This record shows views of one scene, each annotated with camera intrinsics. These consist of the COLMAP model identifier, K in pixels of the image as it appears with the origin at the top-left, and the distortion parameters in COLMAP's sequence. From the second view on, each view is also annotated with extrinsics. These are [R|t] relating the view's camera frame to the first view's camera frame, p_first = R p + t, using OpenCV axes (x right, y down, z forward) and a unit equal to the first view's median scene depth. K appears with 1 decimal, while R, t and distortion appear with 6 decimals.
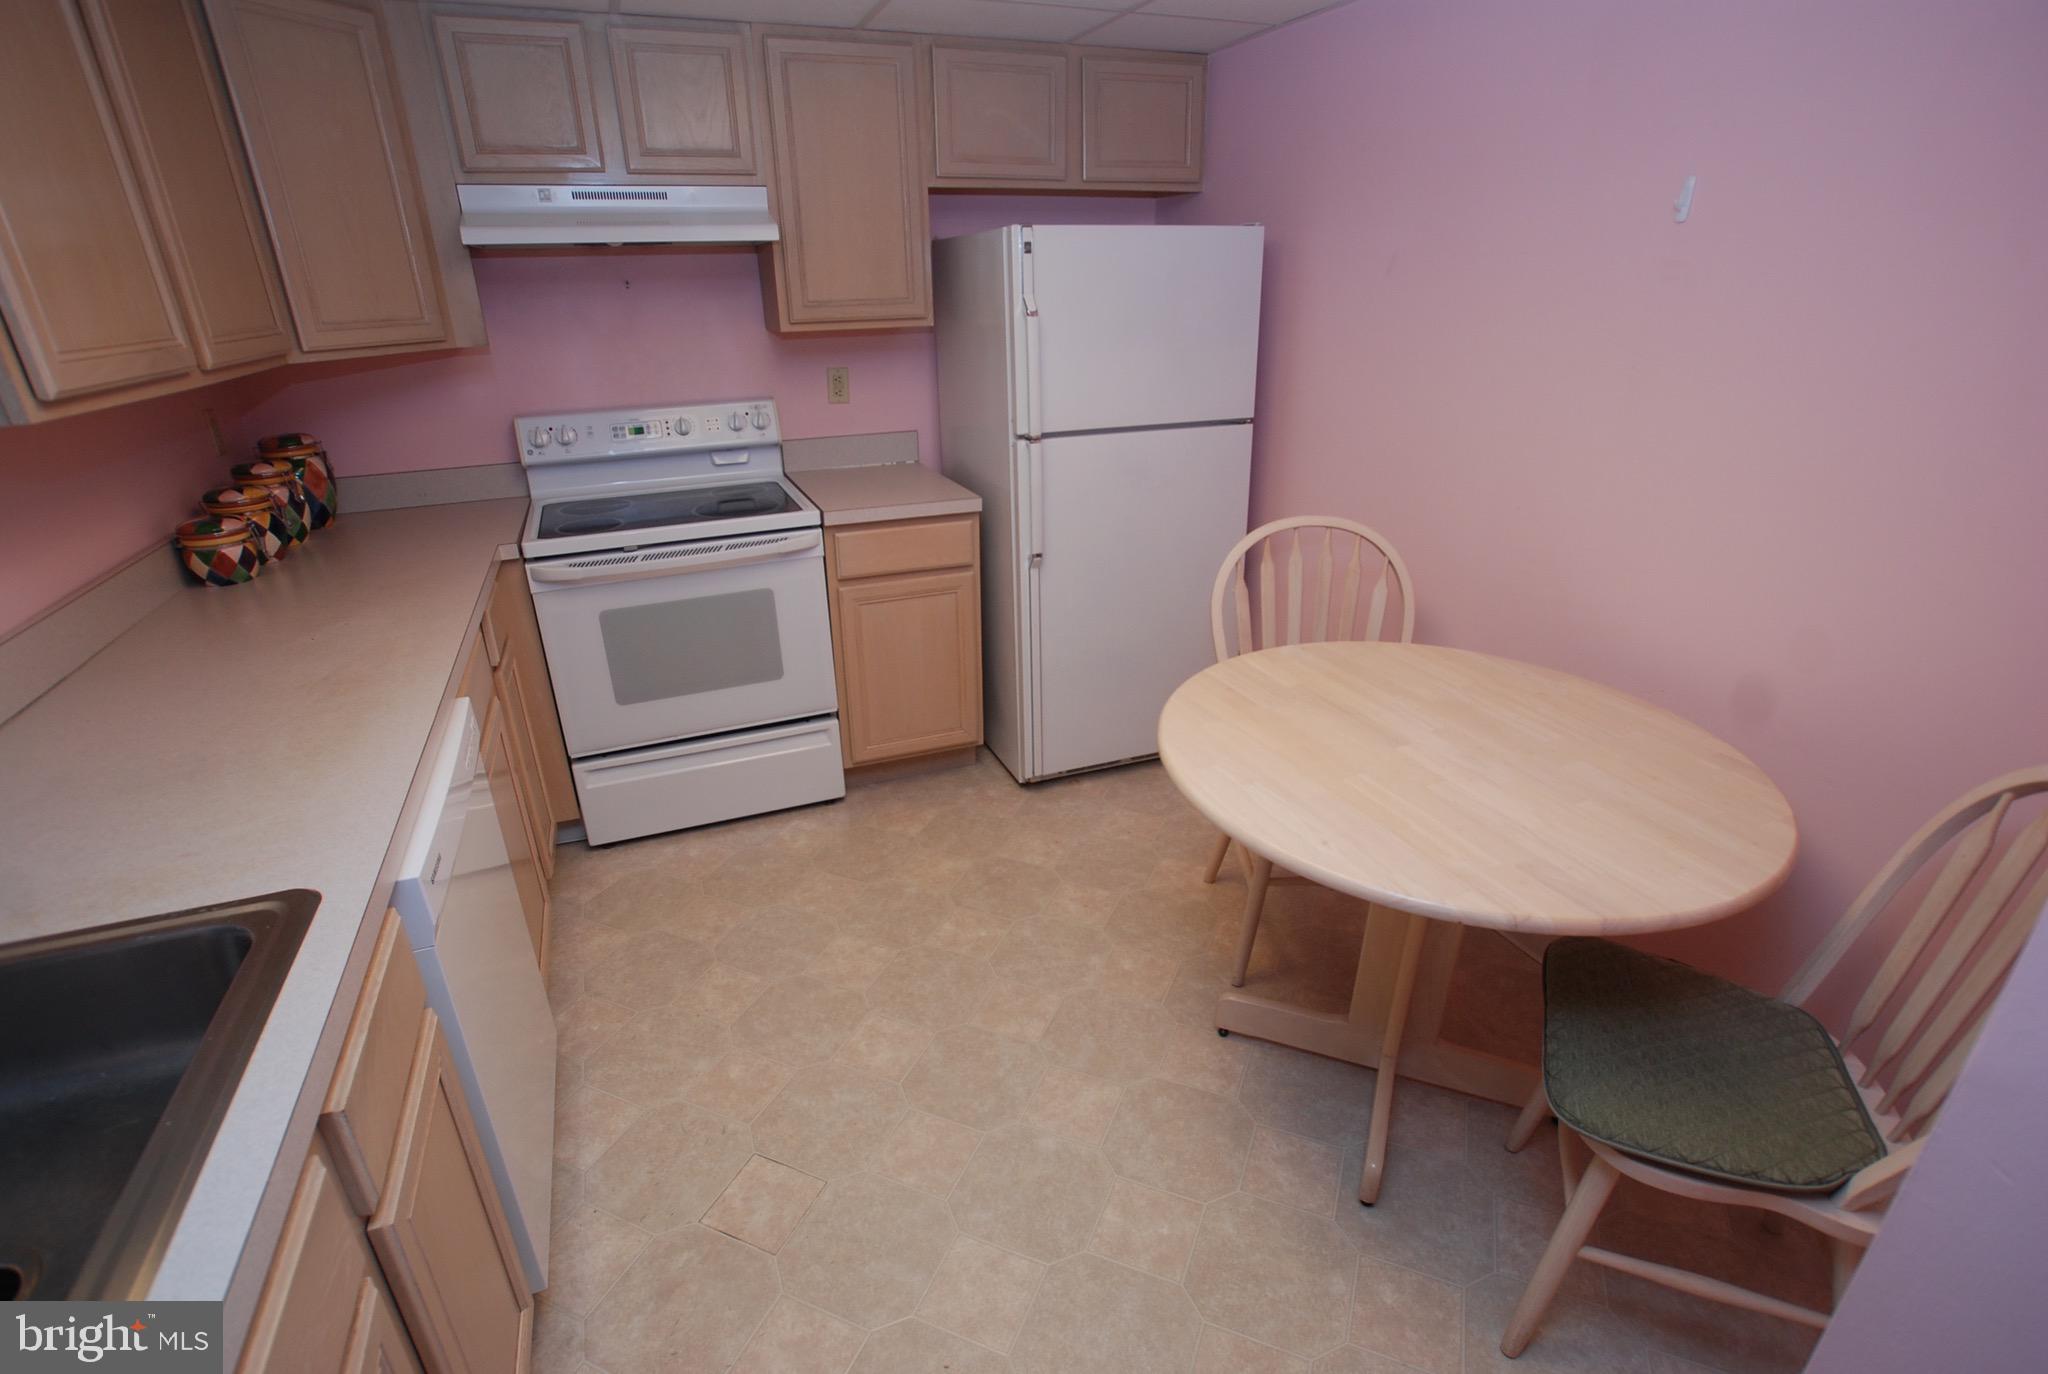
lens RADIAL K [[984.9, 0, 1035.5], [0, 984.9, 713.1], [0, 0, 1]] dist [-0.078284, 0.038964]
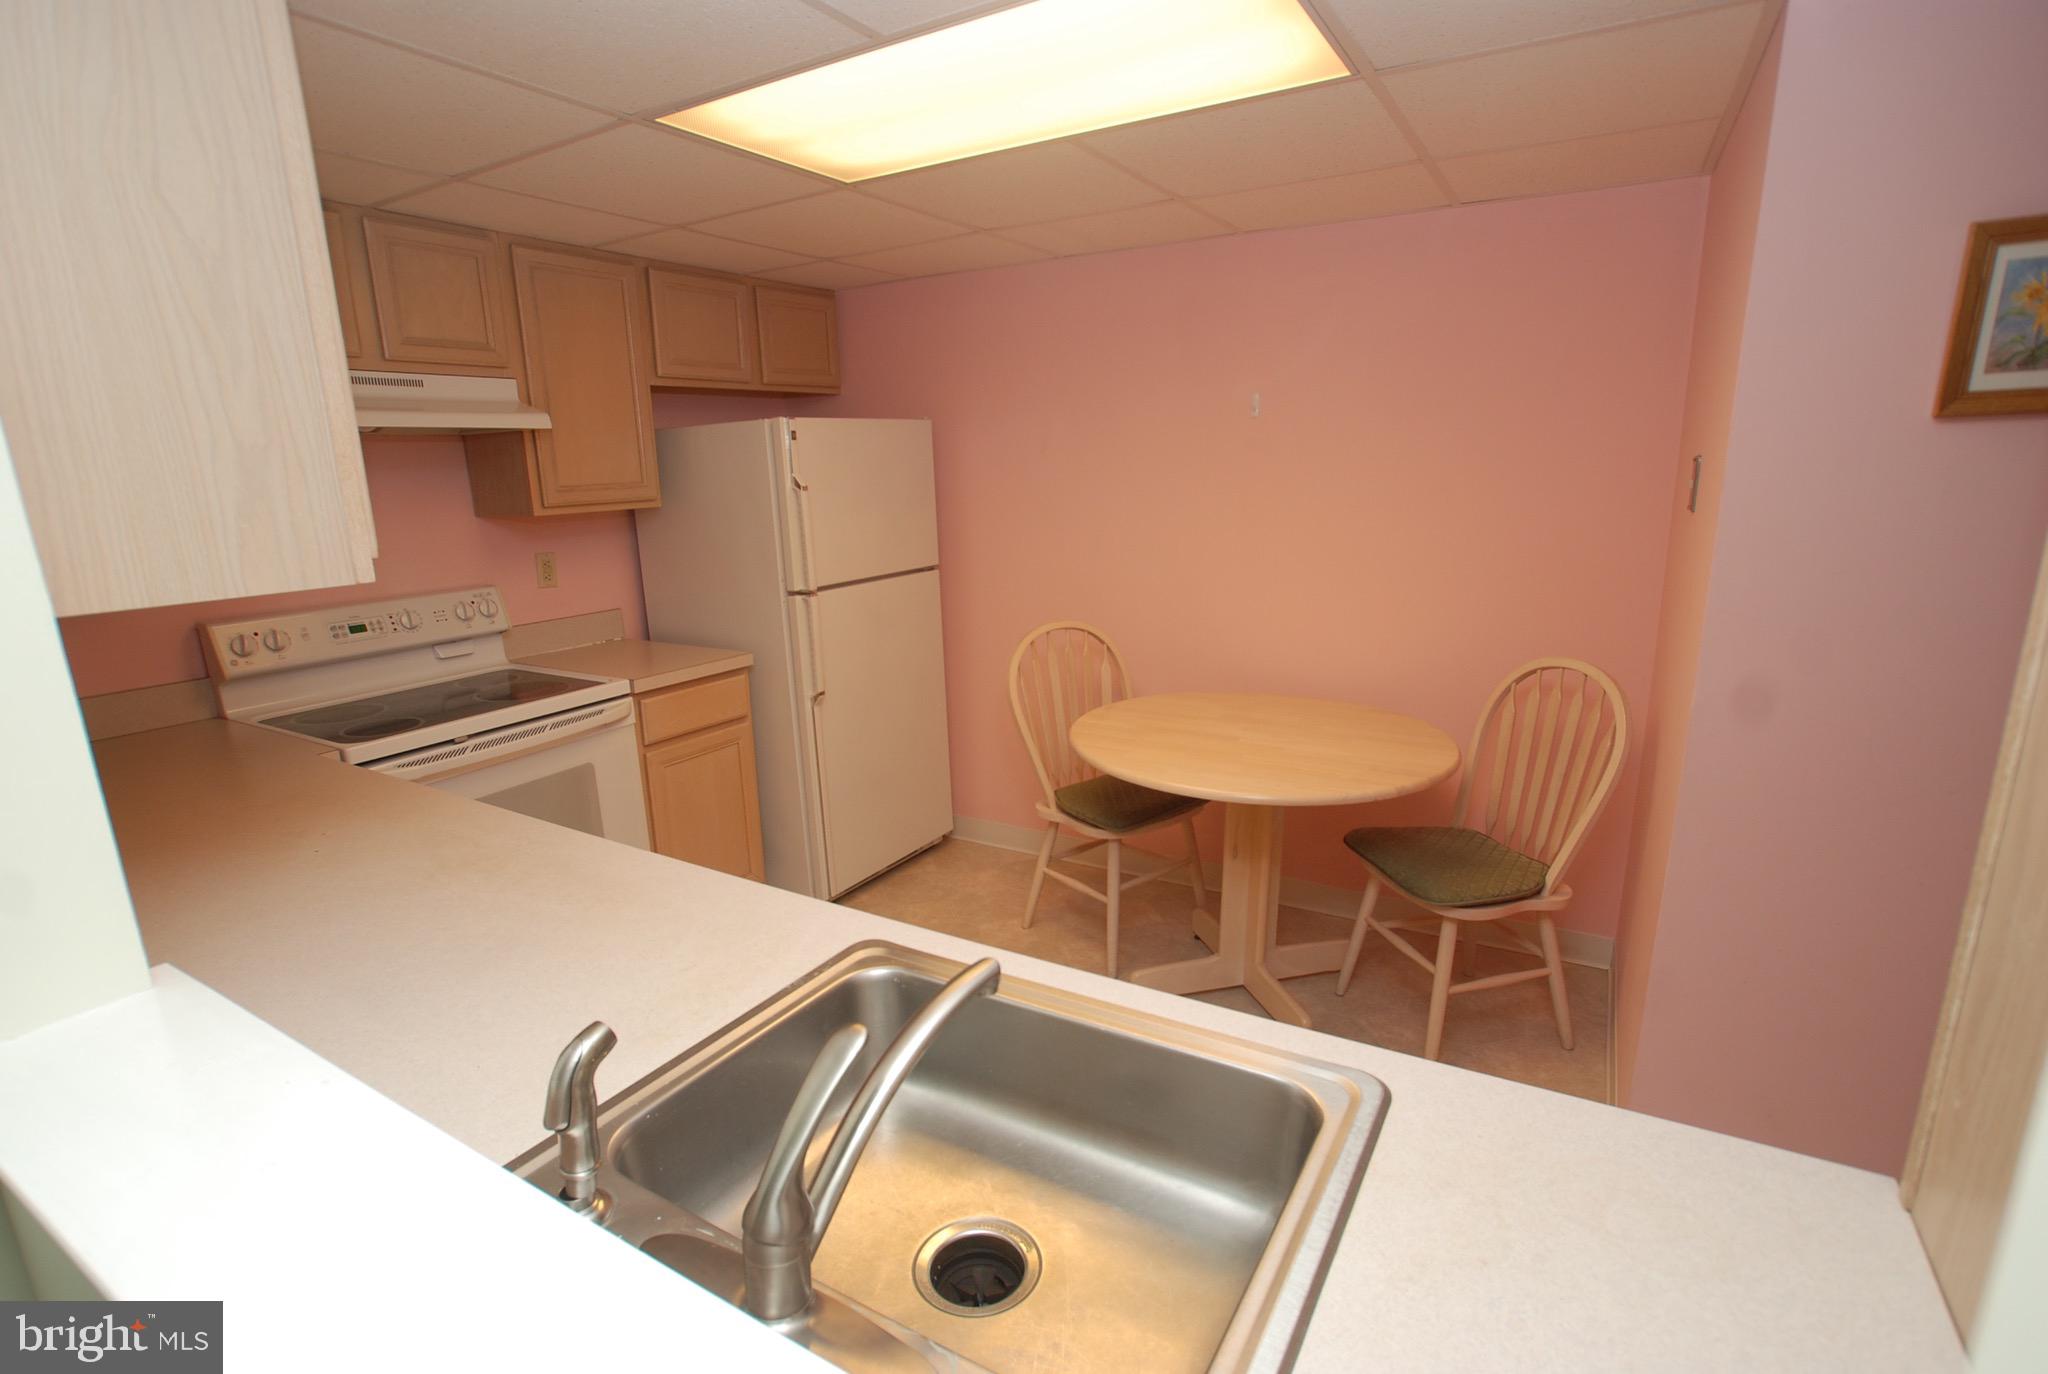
lens RADIAL K [[984.9, 0, 1035.5], [0, 984.9, 713.1], [0, 0, 1]] dist [-0.078284, 0.038964]
pose [[0.792934, -0.158883, 0.588228, -0.478176], [0.263609, 0.959831, -0.096093, 0.035964], [-0.549332, 0.231257, 0.802966, -0.040358]]
